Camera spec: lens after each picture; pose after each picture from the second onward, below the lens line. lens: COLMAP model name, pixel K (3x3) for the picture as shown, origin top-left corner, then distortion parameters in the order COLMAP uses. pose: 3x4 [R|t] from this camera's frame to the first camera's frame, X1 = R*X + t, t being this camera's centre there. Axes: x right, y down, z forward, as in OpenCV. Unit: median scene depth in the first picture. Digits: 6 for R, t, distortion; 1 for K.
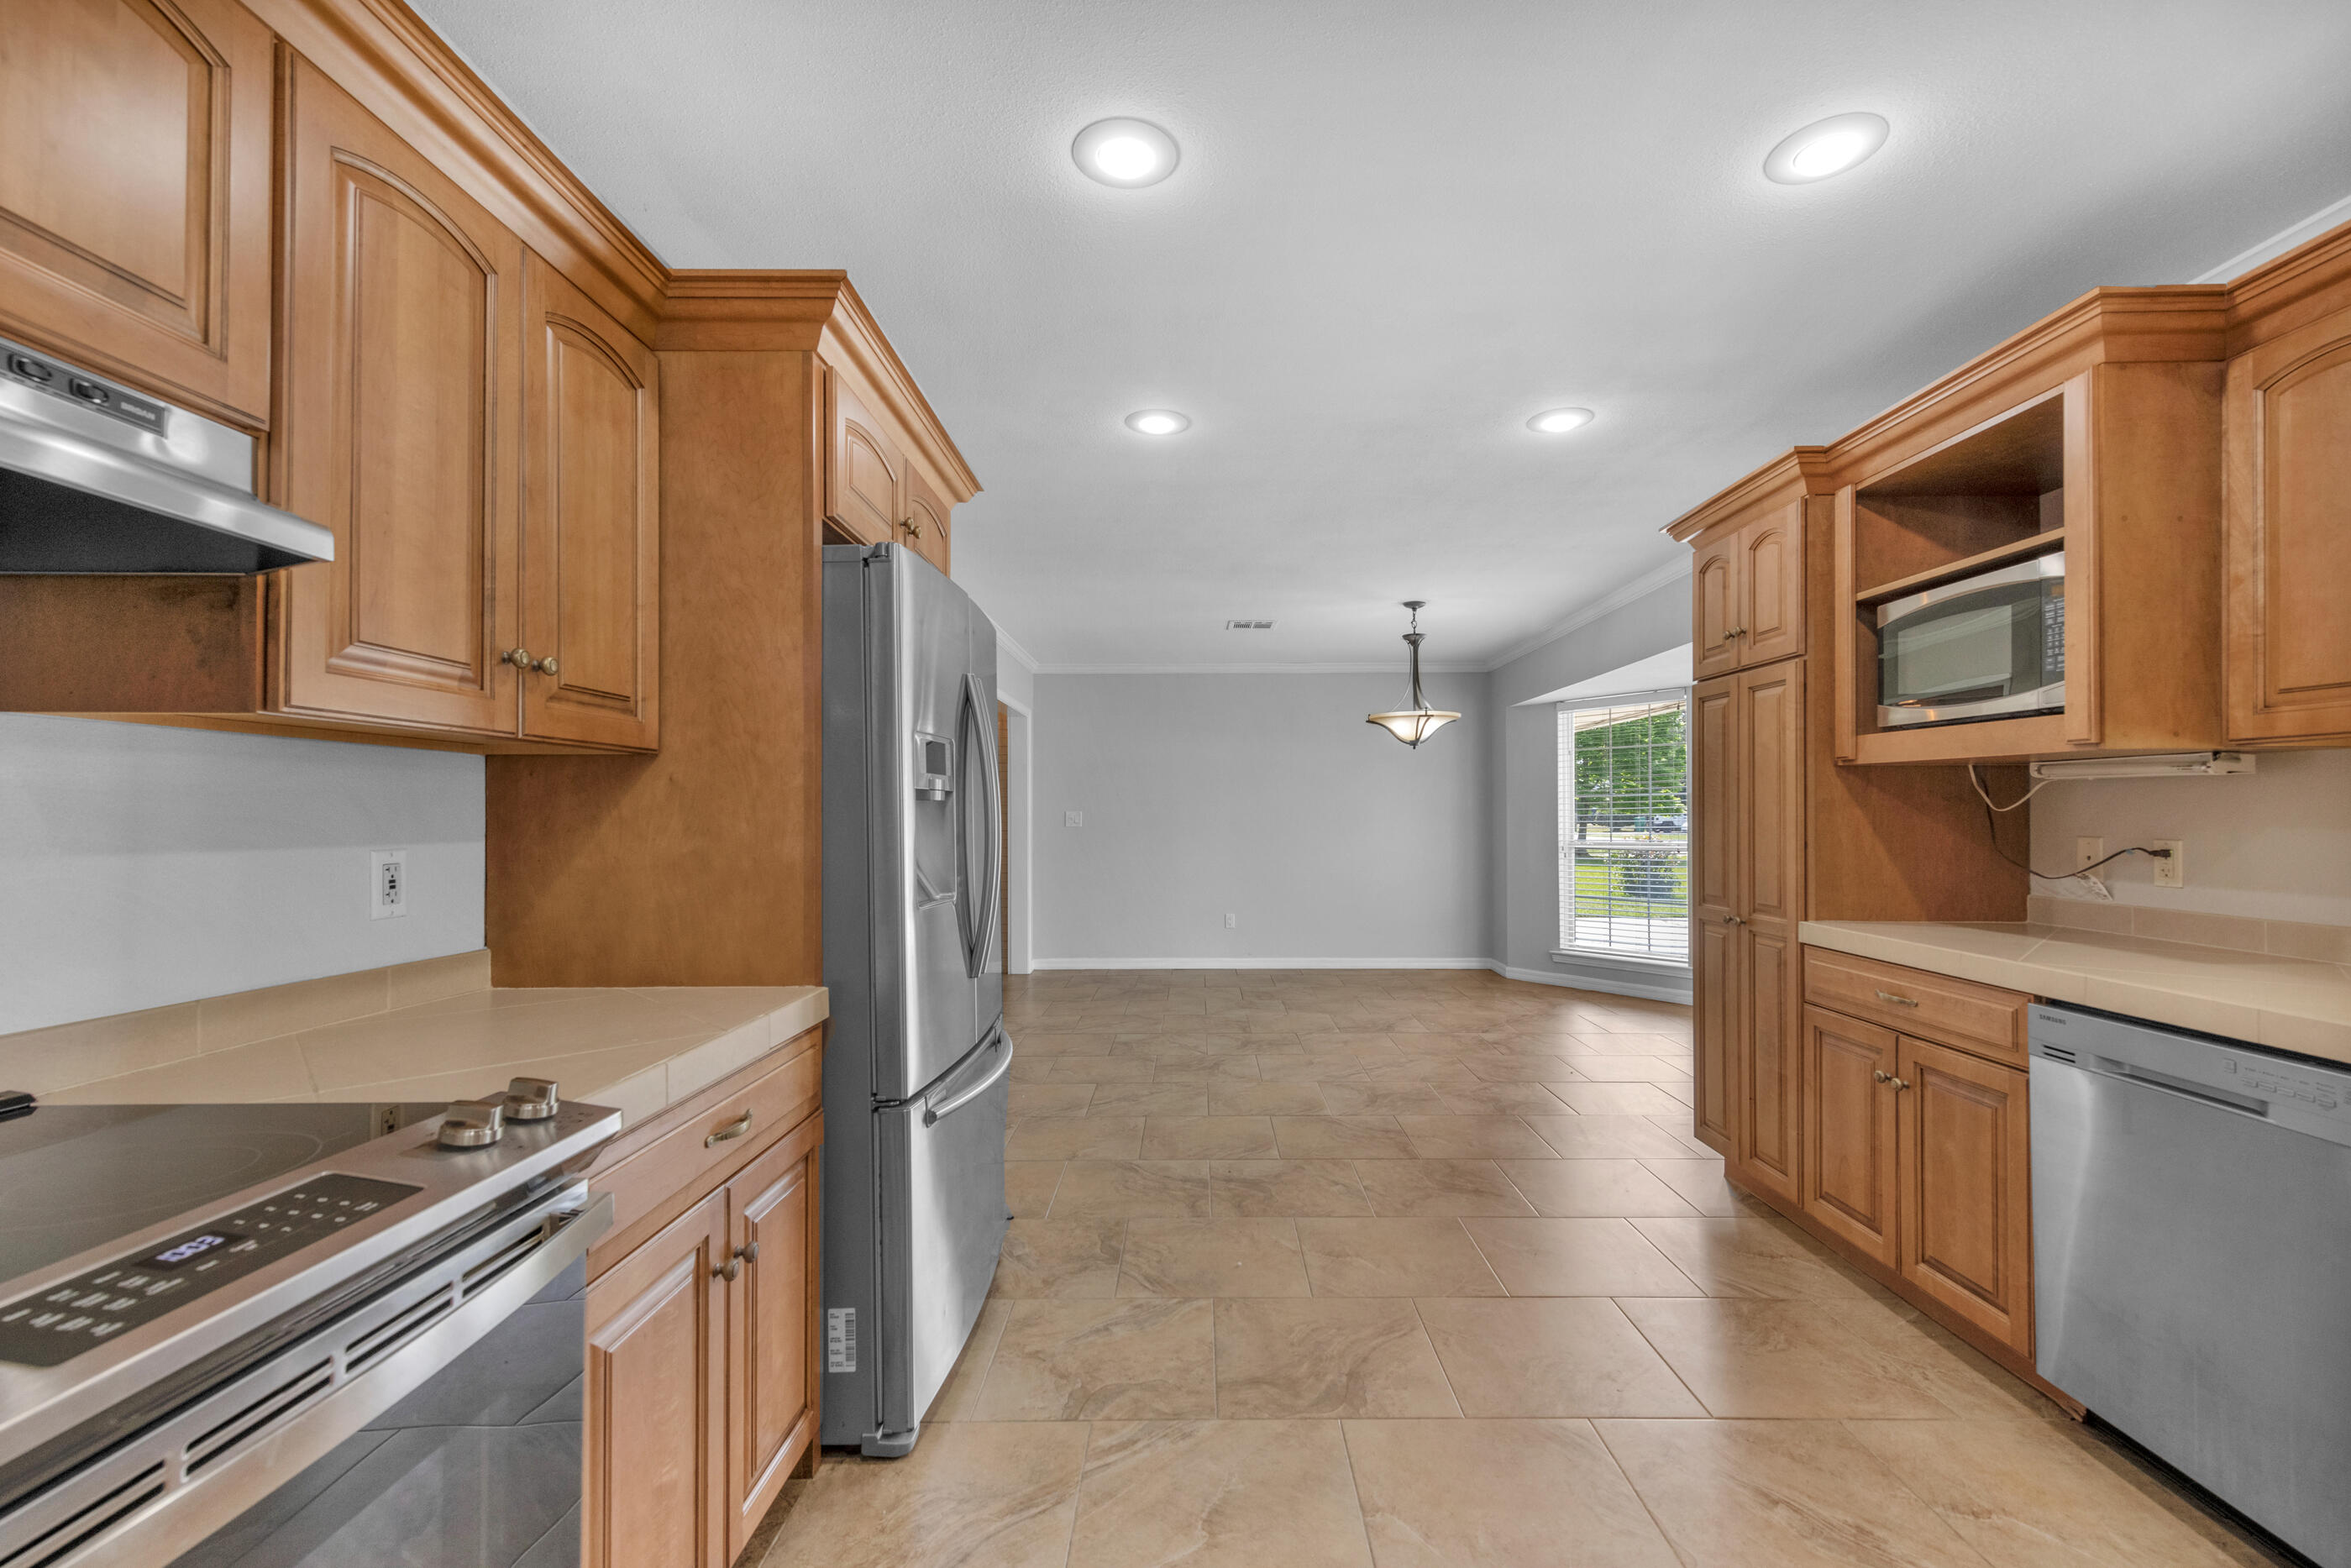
lens RADIAL K [[948.8, 0, 1179.8], [0, 948.8, 802.6], [0, 0, 1]] dist [0.020986, -0.009397]
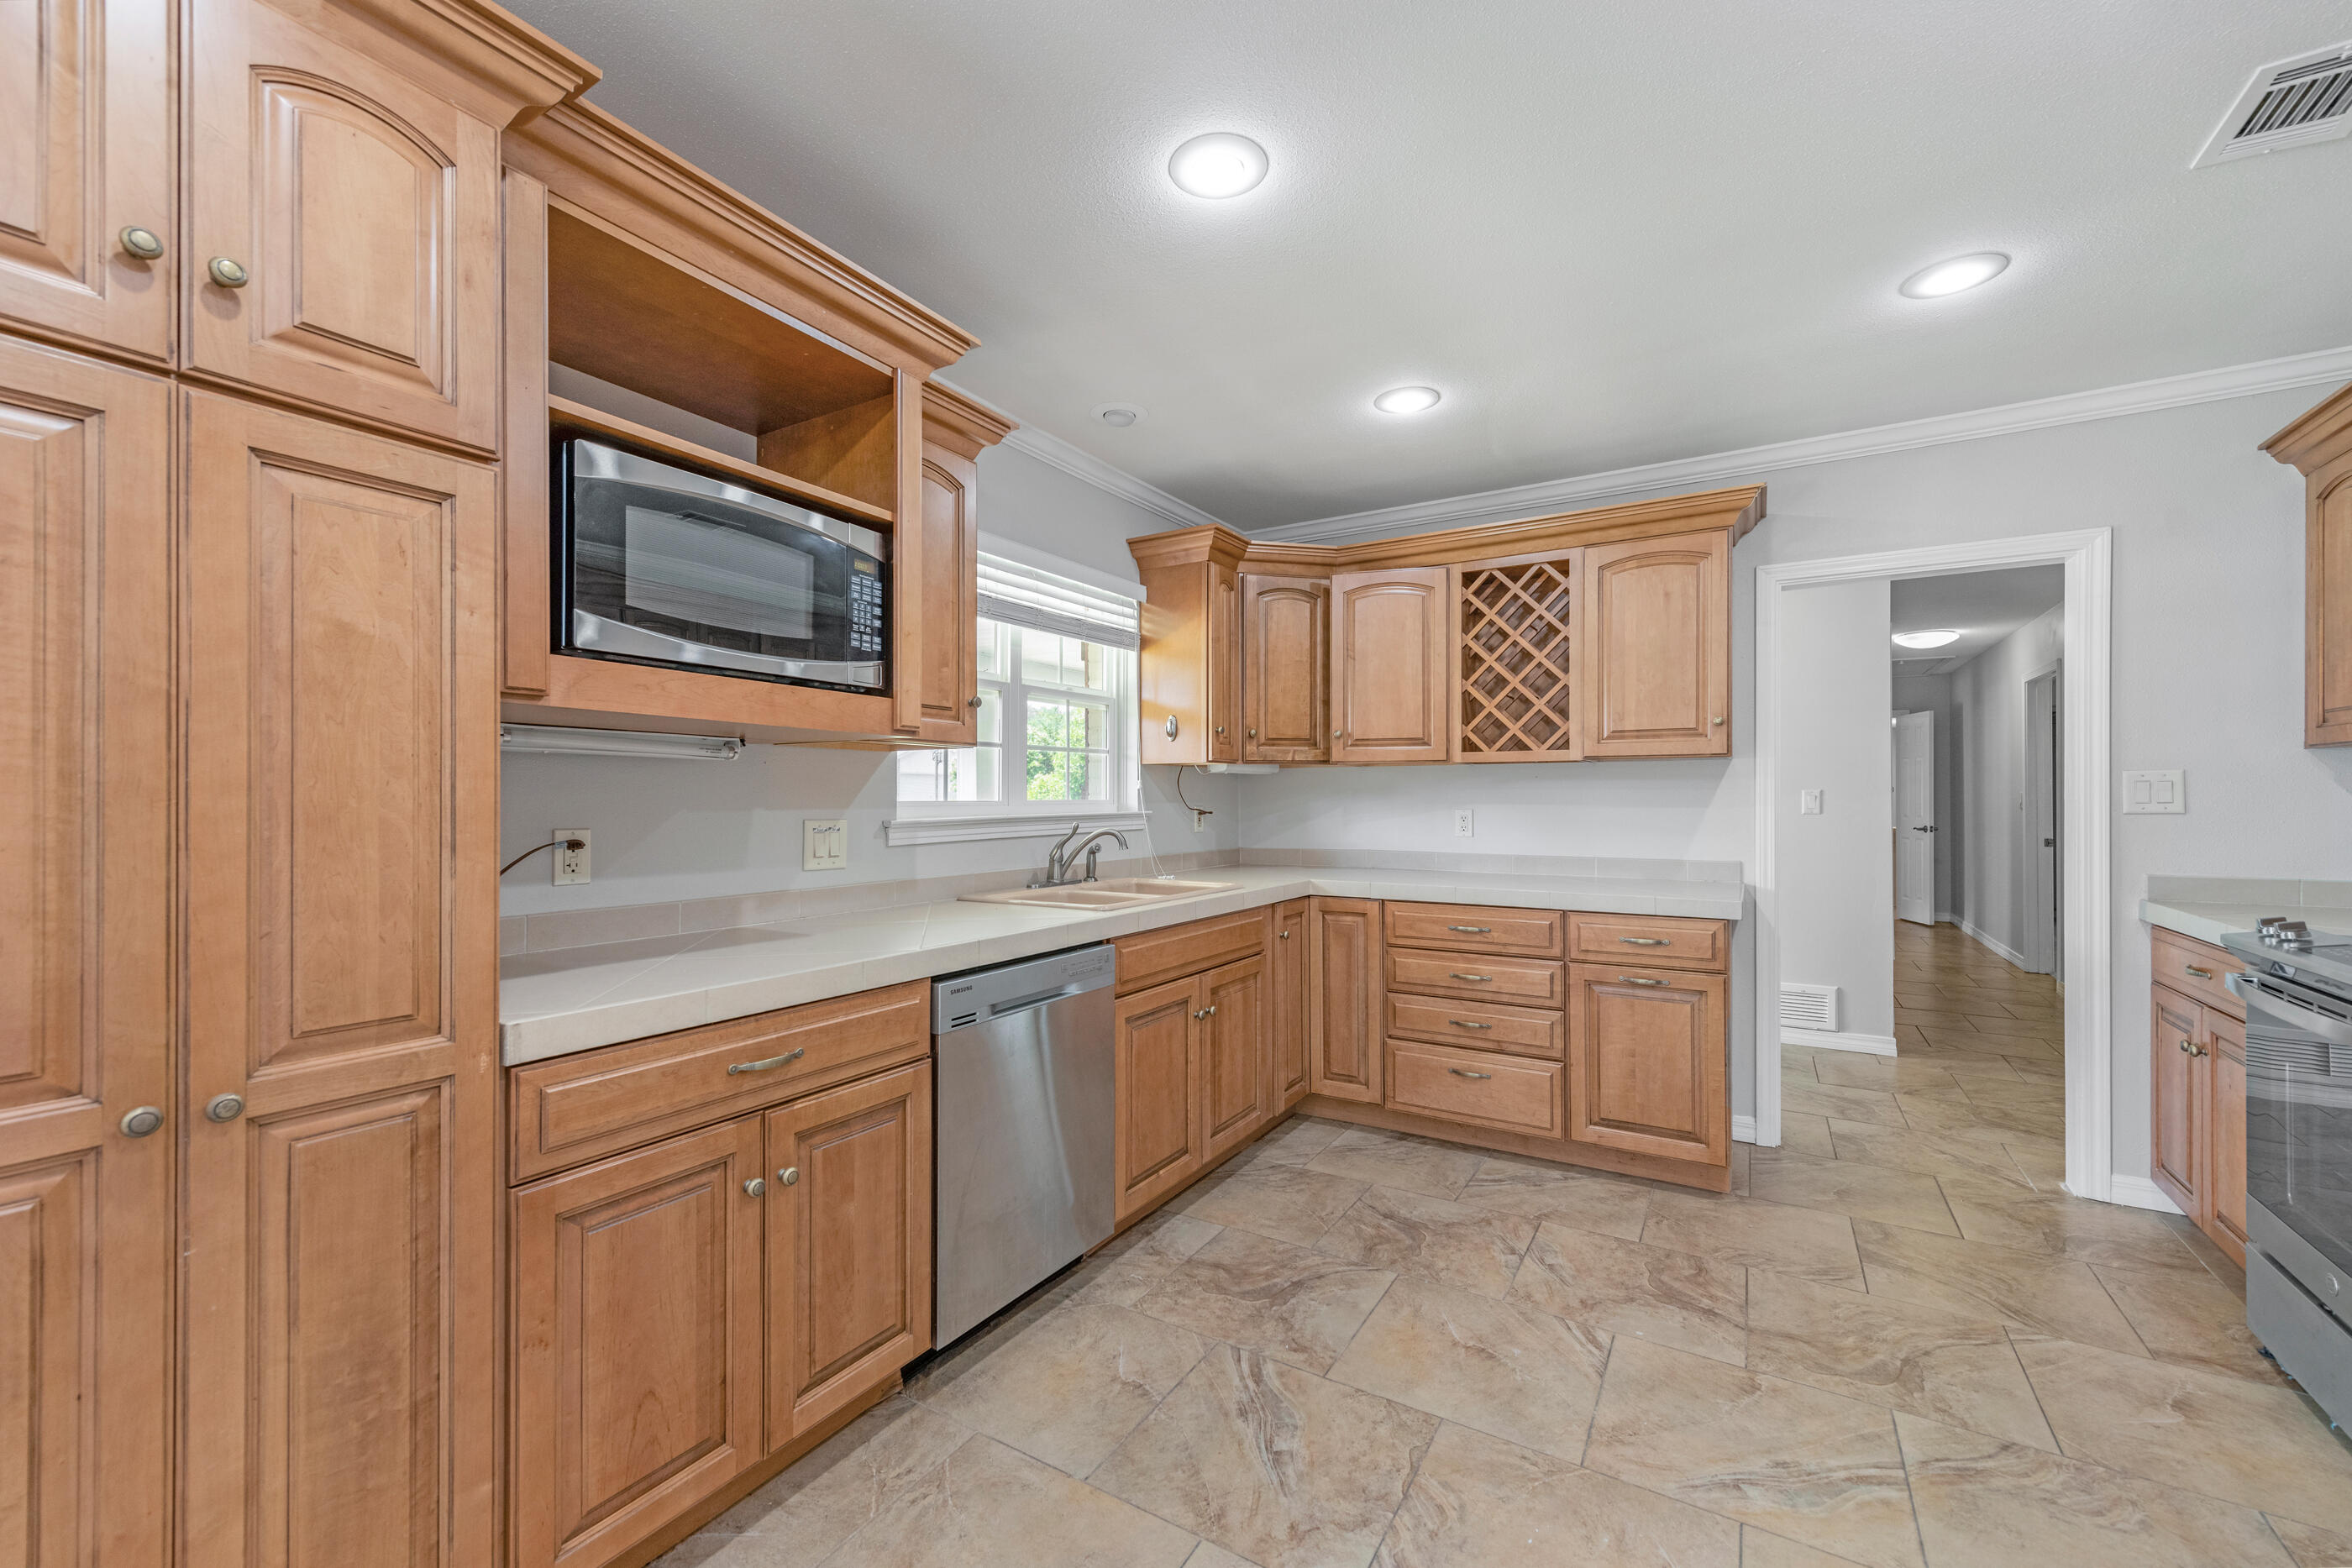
lens RADIAL K [[928.9, 0, 1176.0], [0, 928.9, 784.0], [0, 0, 1]] dist [0.000848, 0.000026]
pose [[-0.865274, 0.011574, 0.501166, 0.121277], [-0.003373, 0.999576, -0.028908, 0.016771], [-0.501288, -0.026704, -0.864868, 1.196616]]
